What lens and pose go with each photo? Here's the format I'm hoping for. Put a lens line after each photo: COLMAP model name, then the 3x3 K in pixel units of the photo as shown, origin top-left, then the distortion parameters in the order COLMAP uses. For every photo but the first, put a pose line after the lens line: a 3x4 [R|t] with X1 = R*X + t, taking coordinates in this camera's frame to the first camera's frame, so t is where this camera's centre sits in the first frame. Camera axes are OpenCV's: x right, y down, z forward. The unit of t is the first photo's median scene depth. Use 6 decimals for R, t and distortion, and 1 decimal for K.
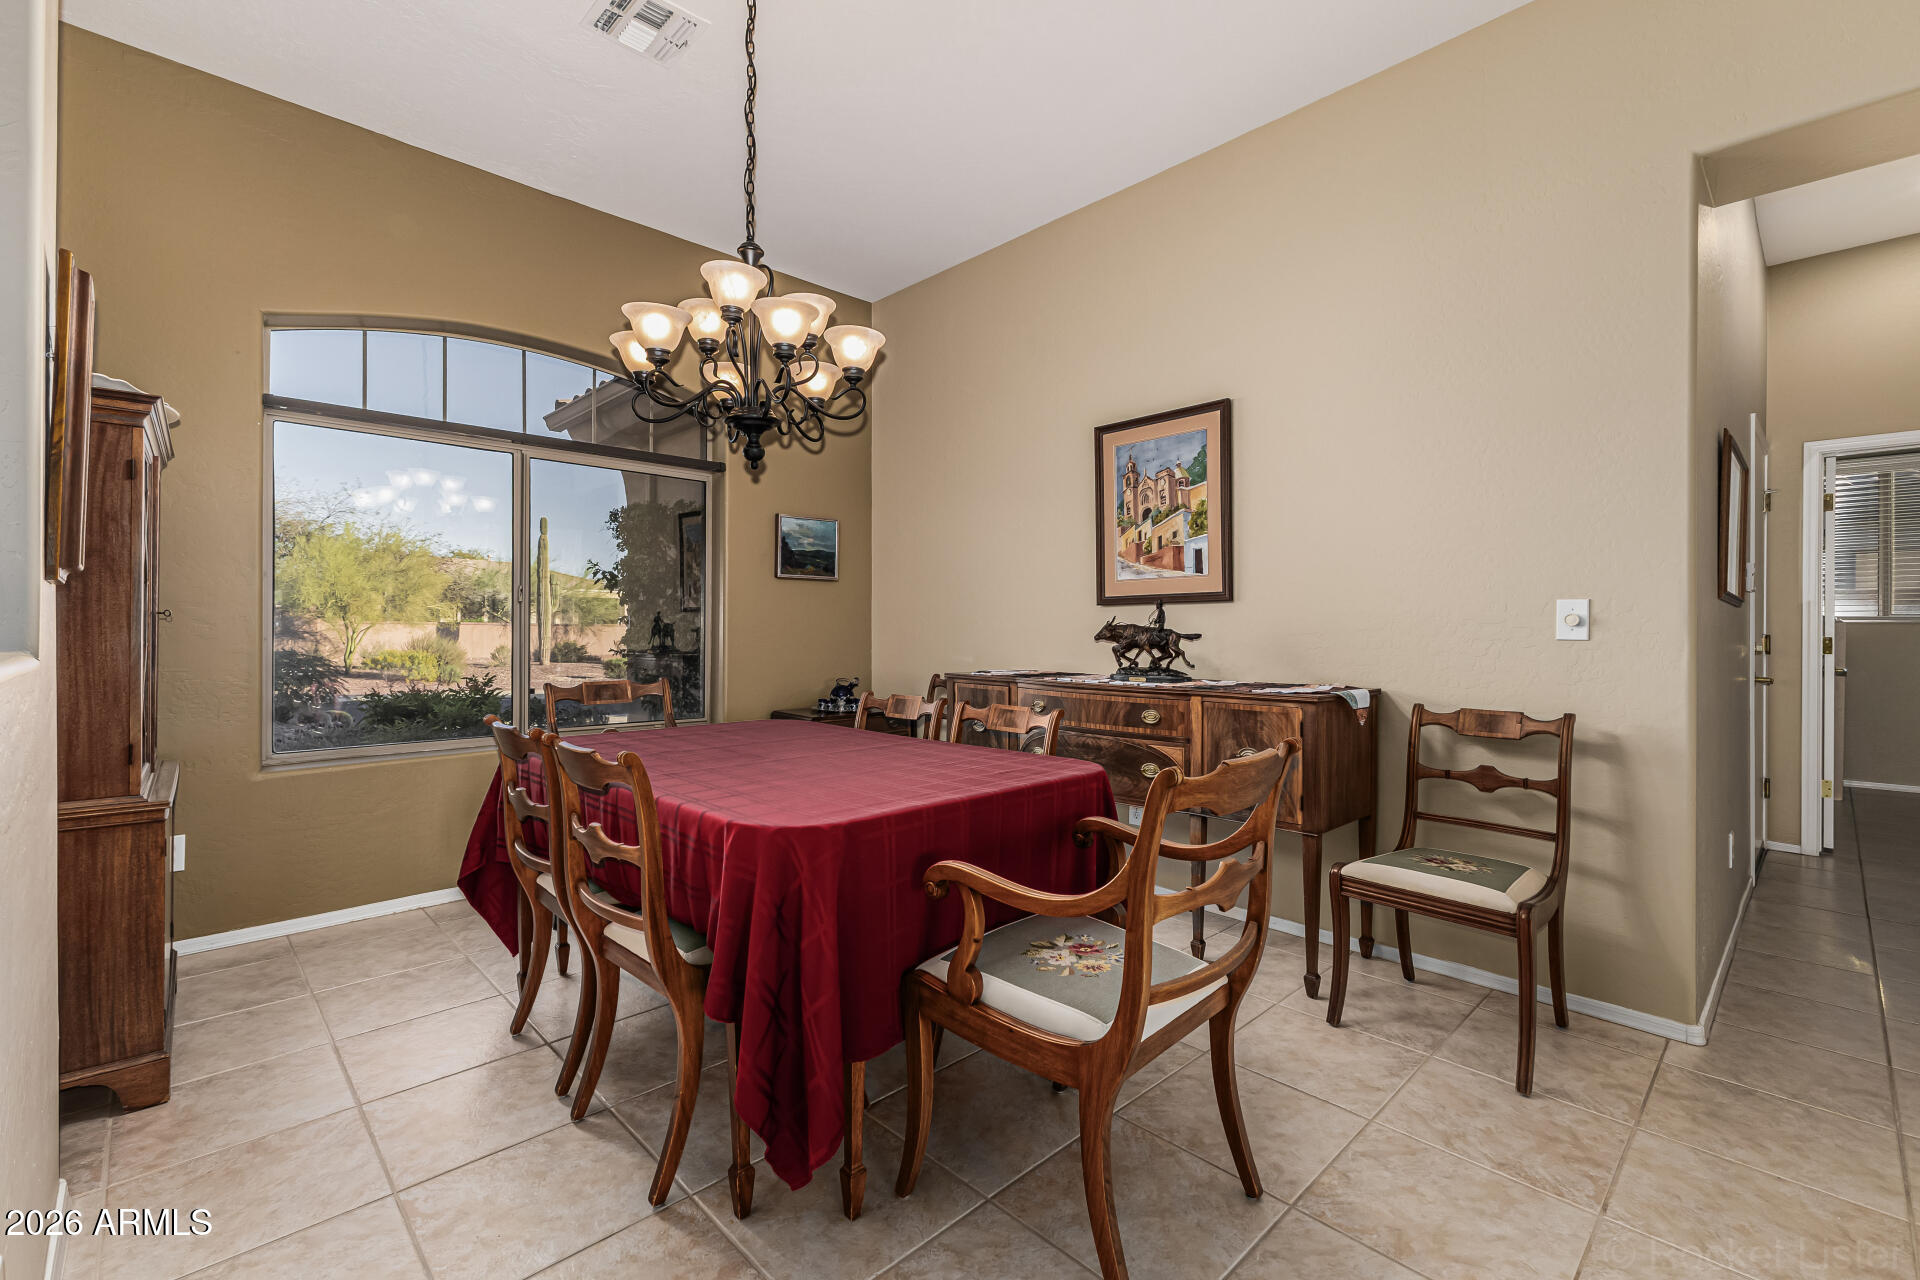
lens RADIAL K [[835.2, 0, 959.8], [0, 835.2, 631.3], [0, 0, 1]] dist [0.011617, -0.002779]
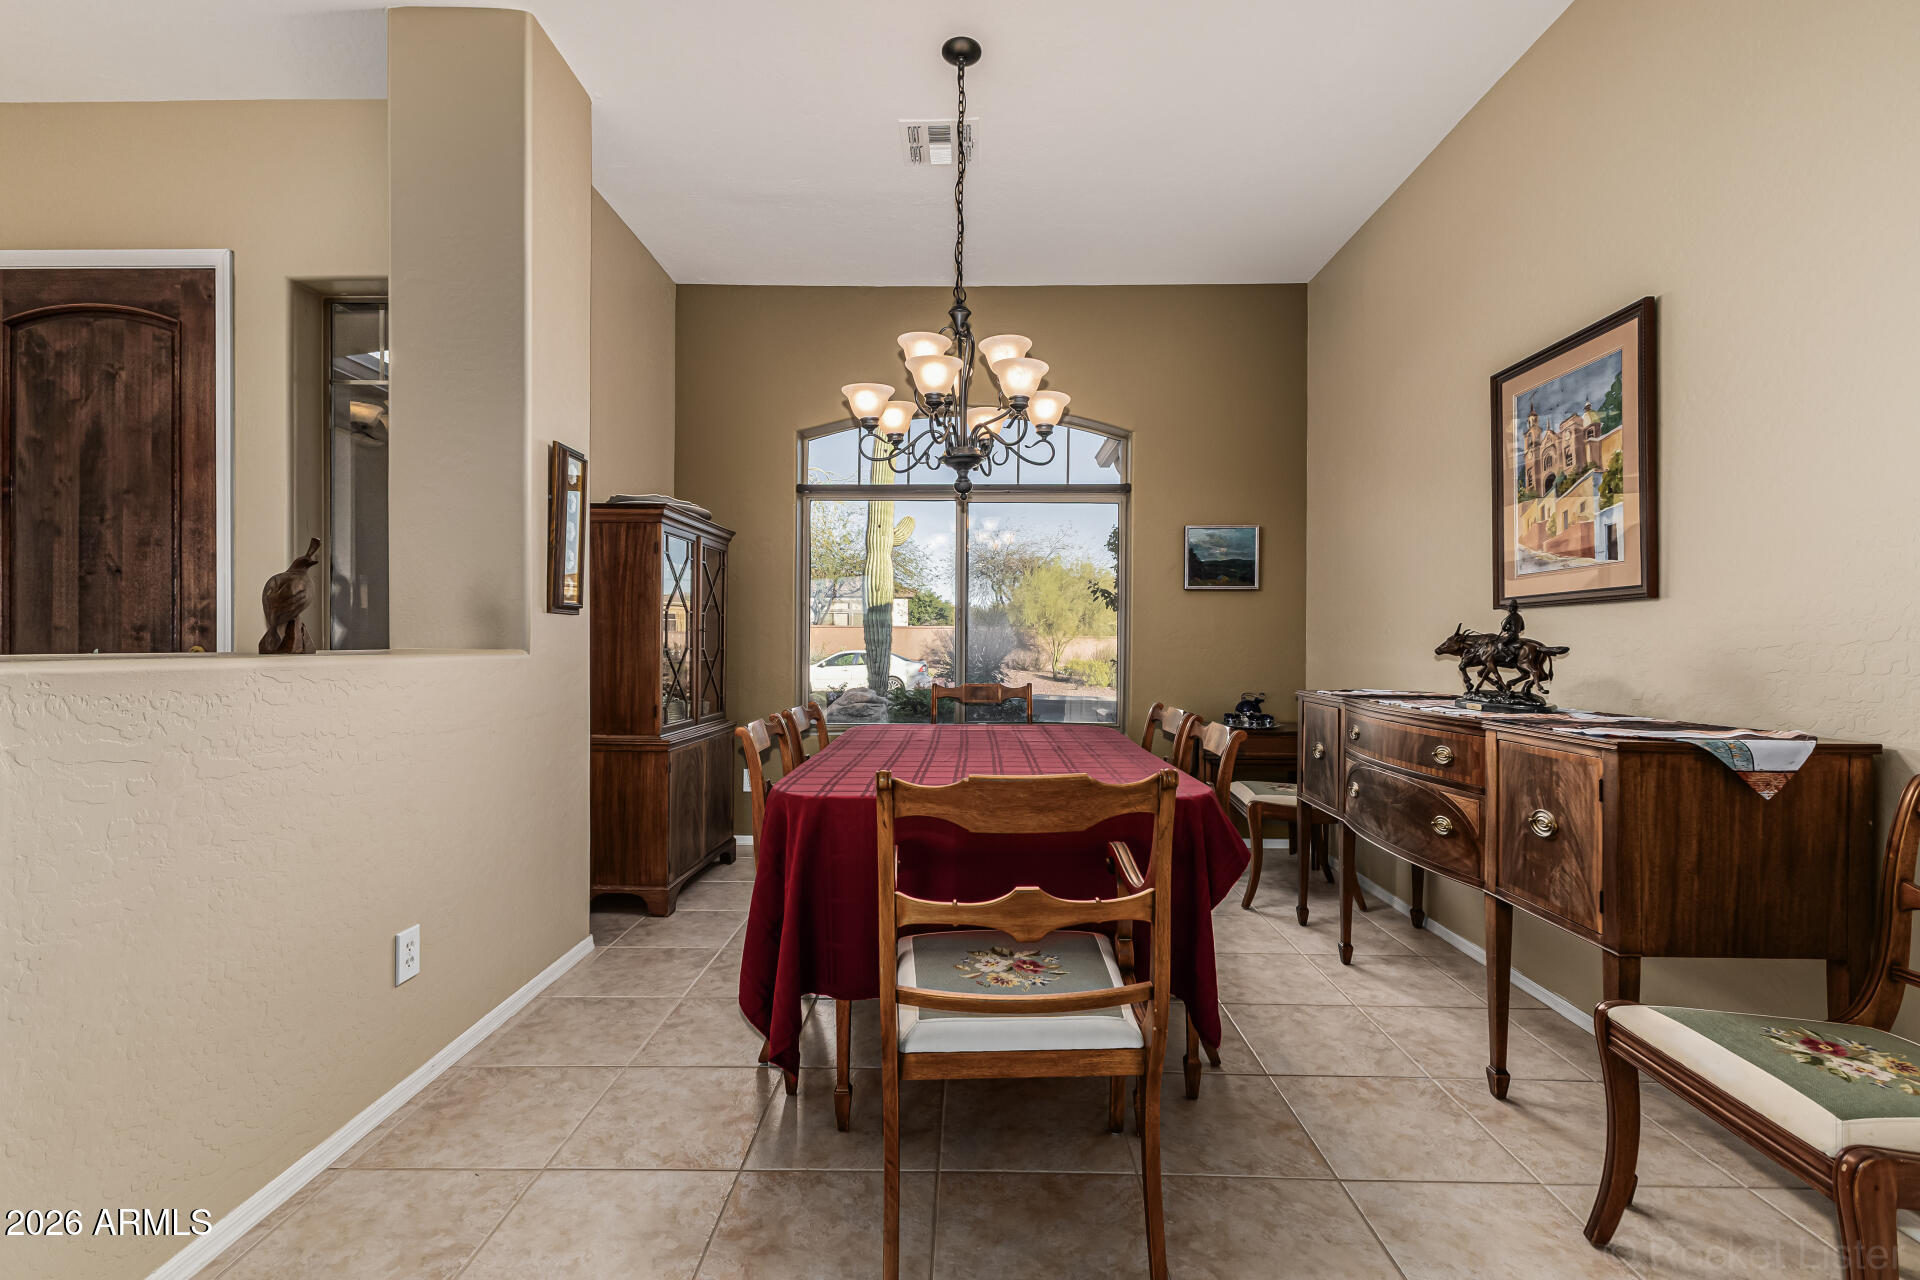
lens RADIAL K [[835.2, 0, 961.6], [0, 835.2, 642.7], [0, 0, 1]] dist [0.011617, -0.002779]
pose [[0.708624, 0.001859, -0.705584, 0.398879], [-0.003866, 0.999992, -0.001247, 0.002379], [0.705576, 0.003611, 0.708625, 0.129504]]
